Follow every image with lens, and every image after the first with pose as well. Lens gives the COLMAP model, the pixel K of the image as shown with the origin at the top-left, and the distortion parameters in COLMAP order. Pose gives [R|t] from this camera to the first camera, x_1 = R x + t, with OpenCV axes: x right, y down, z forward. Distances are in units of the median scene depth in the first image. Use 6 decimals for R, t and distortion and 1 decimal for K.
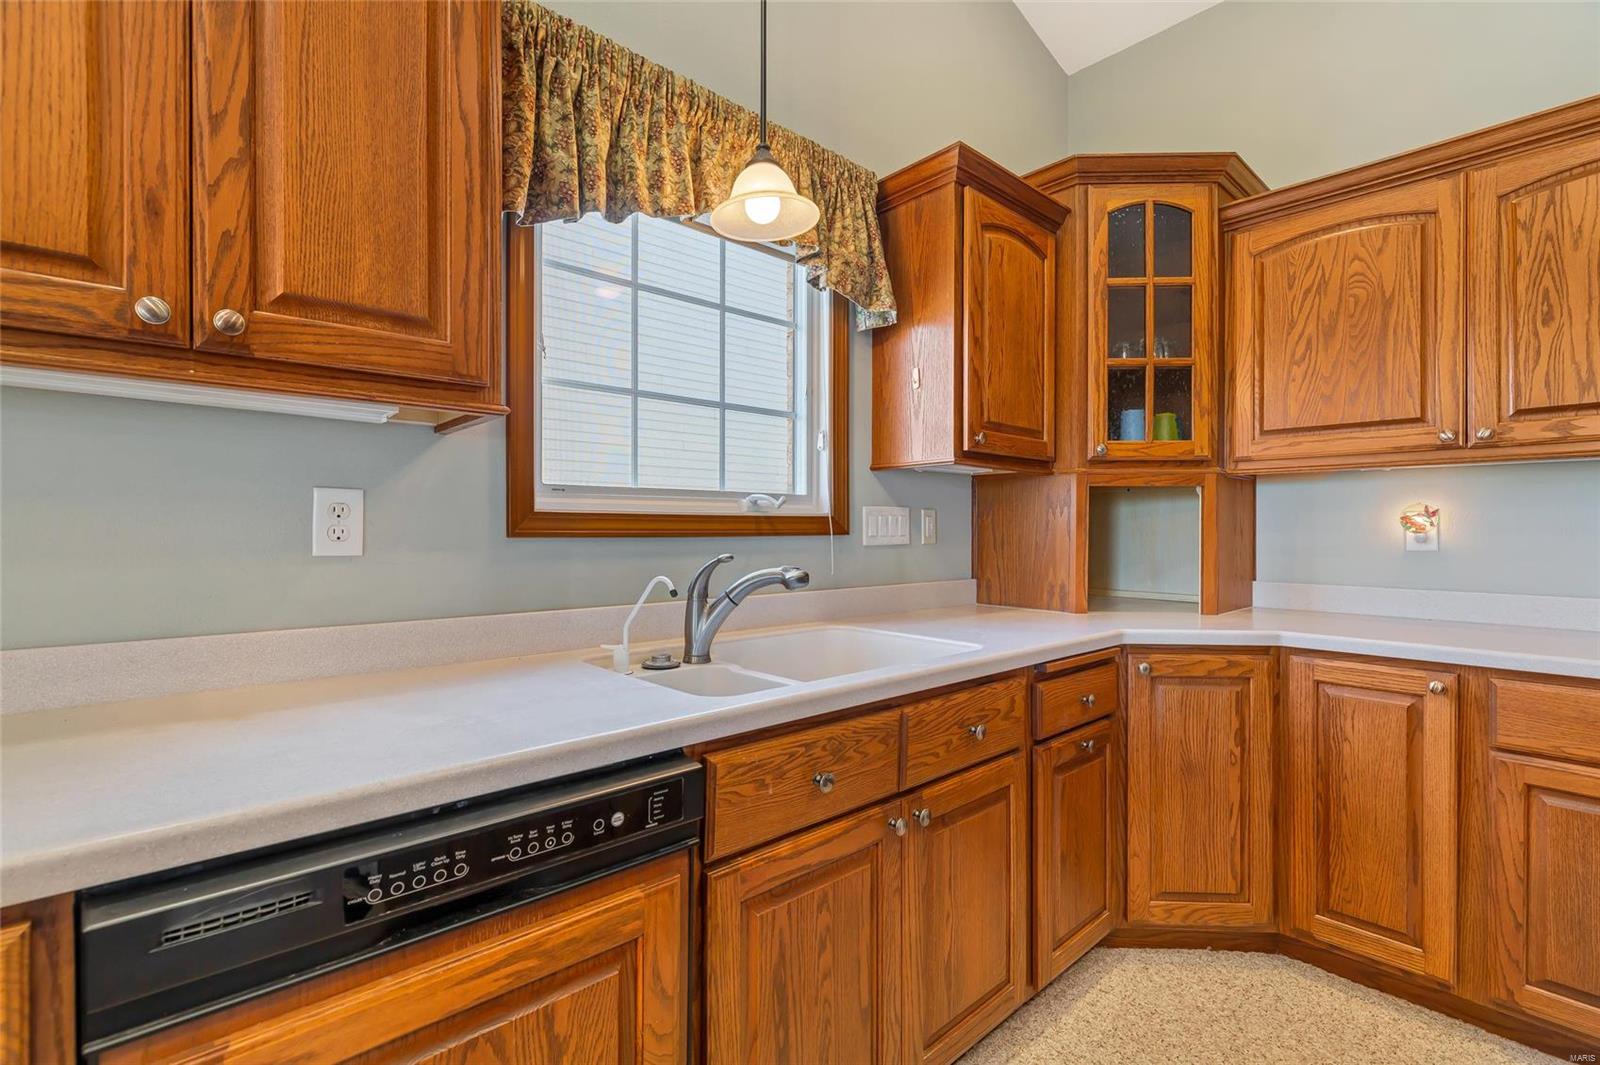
lens RADIAL K [[721.9, 0, 808.7], [0, 721.9, 526.2], [0, 0, 1]] dist [0.004346, 0.000775]
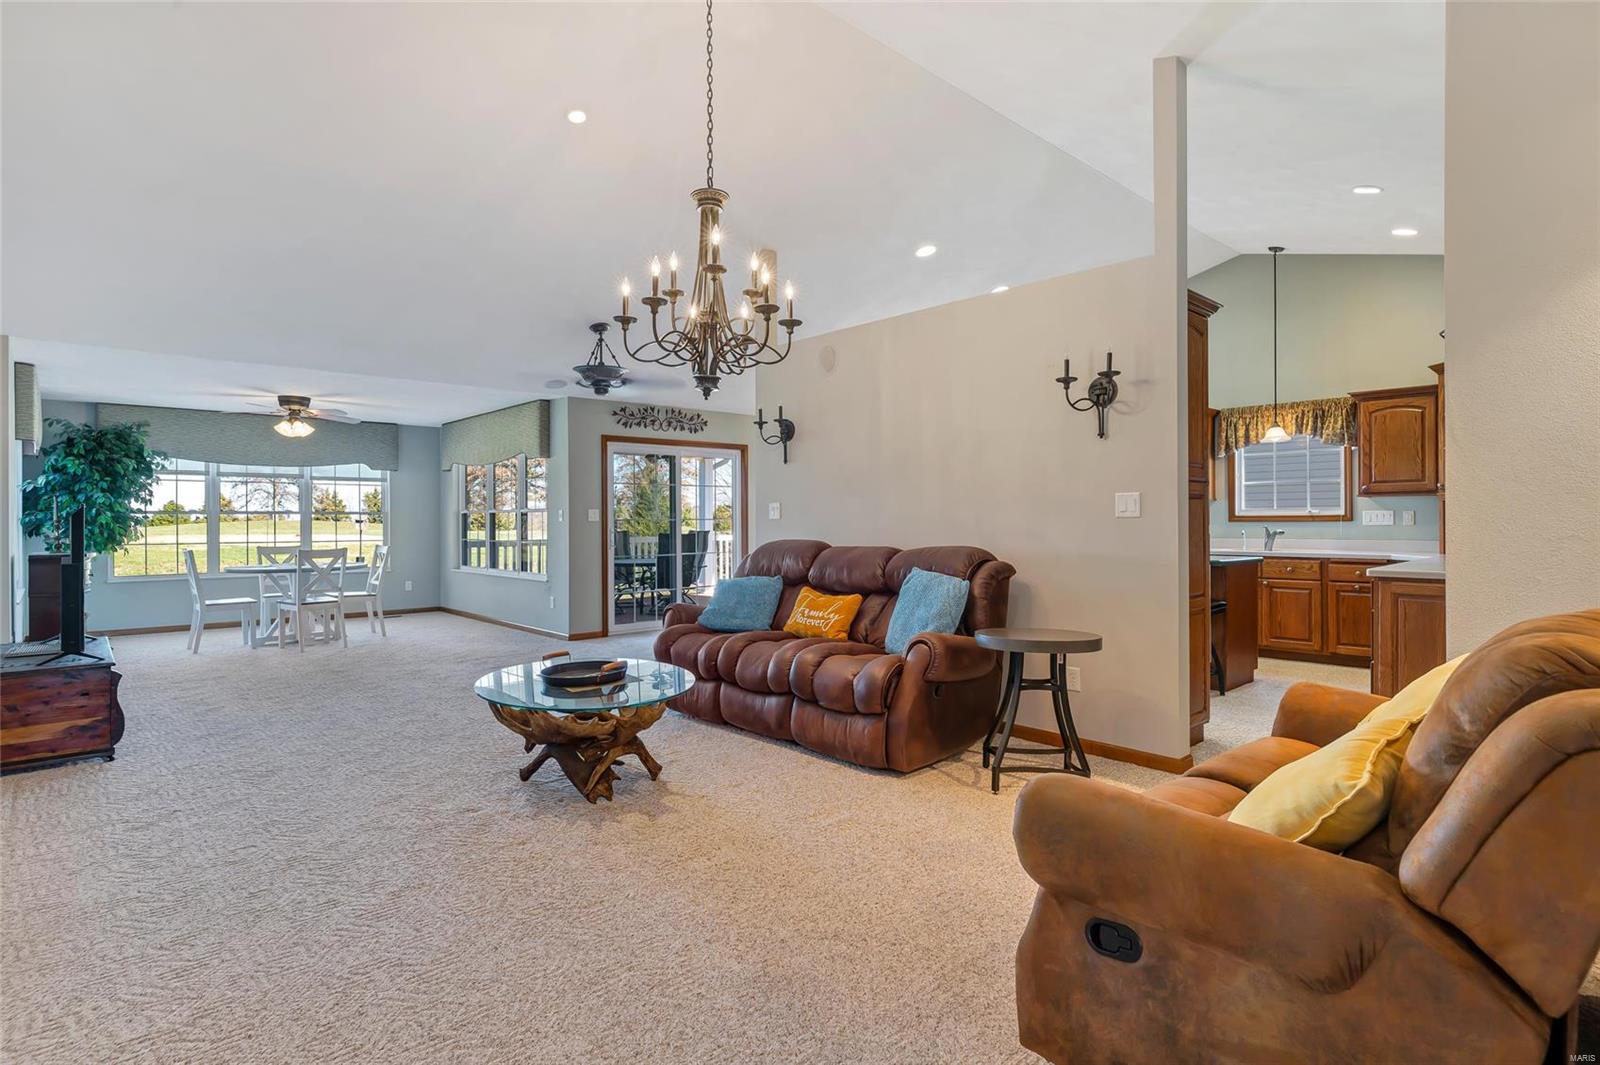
lens RADIAL K [[819.8, 0, 802.8], [0, 819.8, 524.9], [0, 0, 1]] dist [-0.016931, -0.000670]
pose [[0.009503, 0.002798, -0.999951, 3.576688], [0.011333, 0.999932, 0.002906, -0.008292], [0.999891, -0.011360, 0.009471, -1.325666]]
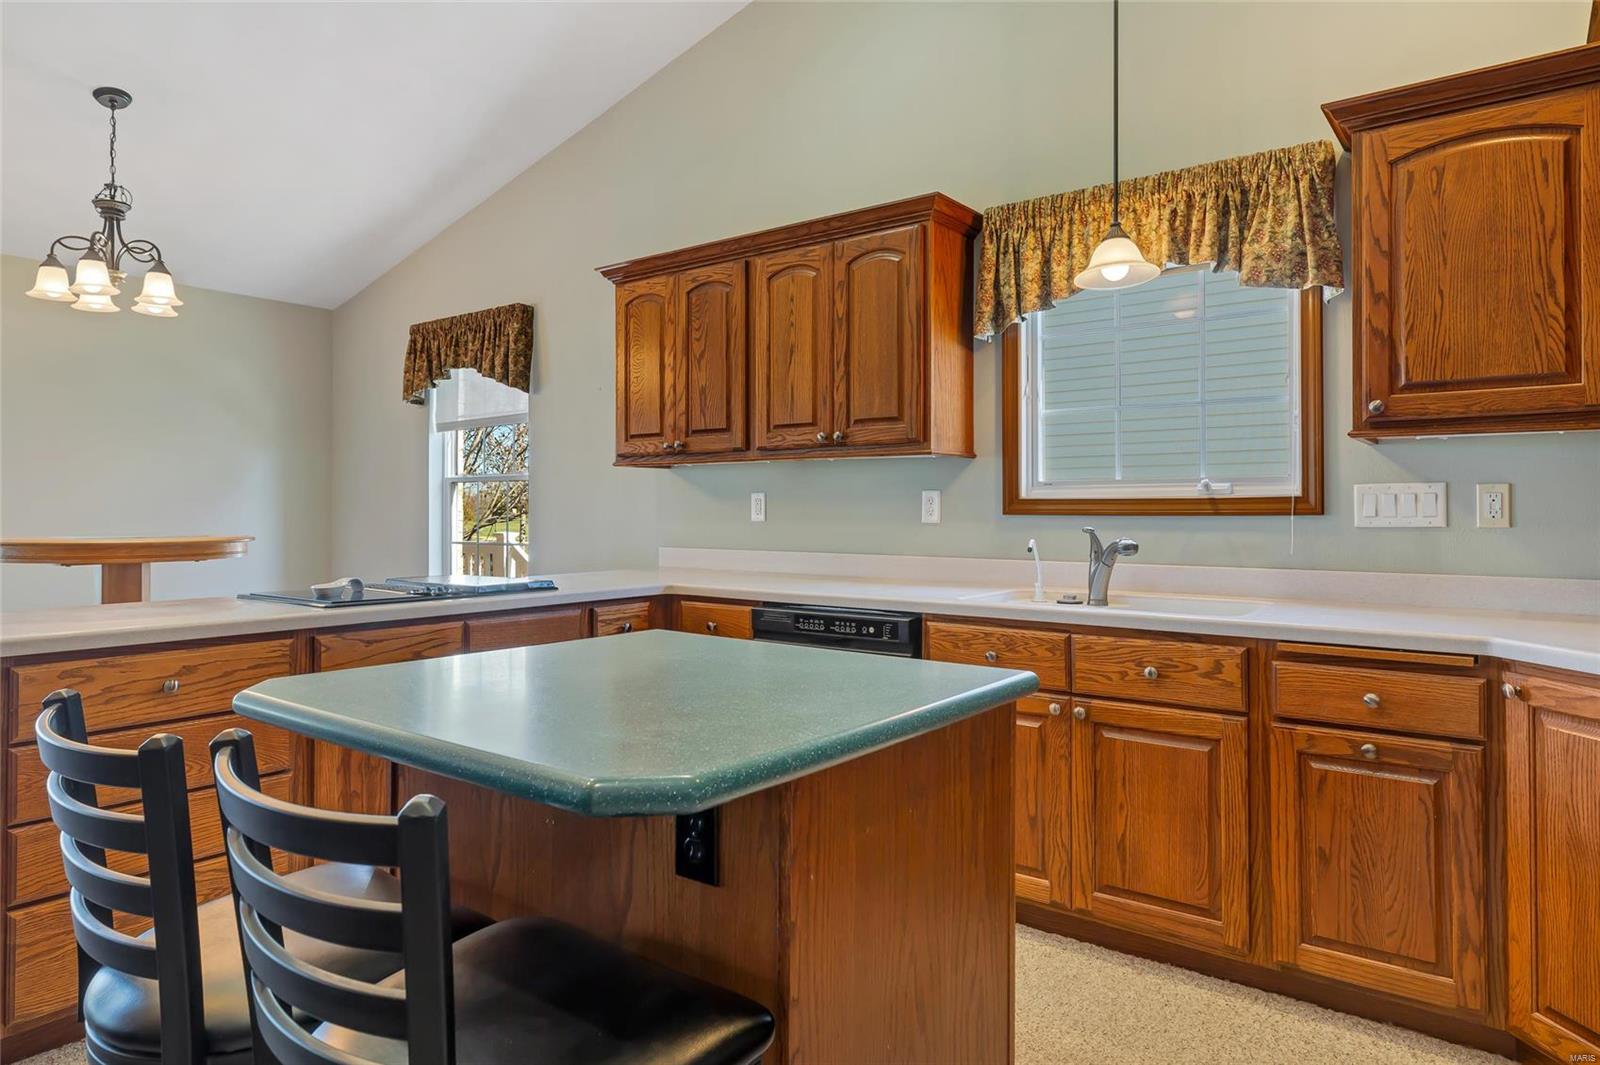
lens RADIAL K [[958.3, 0, 826.9], [0, 958.3, 497.7], [0, 0, 1]] dist [0.001508, -0.000495]
pose [[0.205998, -0.015403, -0.978431, 1.292716], [0.003259, 0.999881, -0.015054, 0.006467], [0.978547, -0.000088, 0.206024, 0.091629]]
